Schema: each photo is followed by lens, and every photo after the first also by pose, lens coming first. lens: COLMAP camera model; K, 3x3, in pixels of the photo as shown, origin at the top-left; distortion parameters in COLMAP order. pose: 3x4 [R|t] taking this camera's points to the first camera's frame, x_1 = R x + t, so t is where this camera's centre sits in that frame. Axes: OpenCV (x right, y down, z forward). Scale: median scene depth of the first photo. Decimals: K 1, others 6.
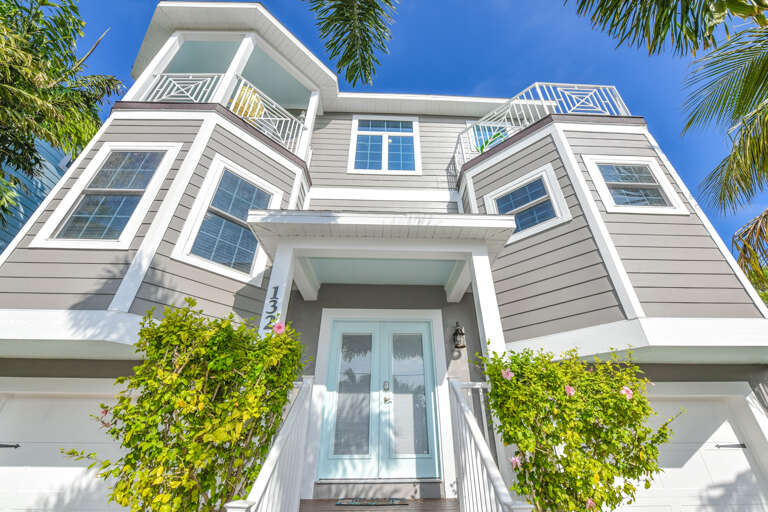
lens RADIAL K [[314.7, 0, 390.3], [0, 314.7, 258.1], [0, 0, 1]] dist [-0.001411, 0.000326]
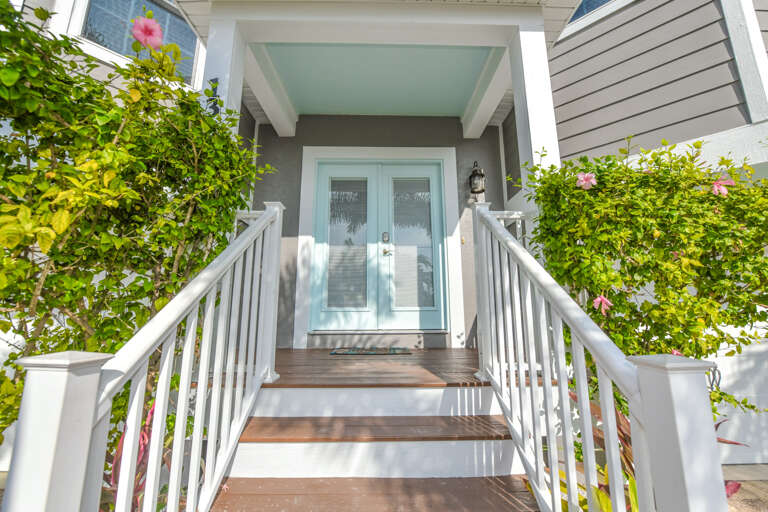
lens RADIAL K [[314.7, 0, 382.5], [0, 314.7, 255.9], [0, 0, 1]] dist [-0.001411, 0.000326]
pose [[0.999726, -0.005436, -0.022749, -0.002673], [0.013278, 0.932599, 0.360670, 0.159274], [0.019255, -0.360873, 0.932416, 0.210648]]
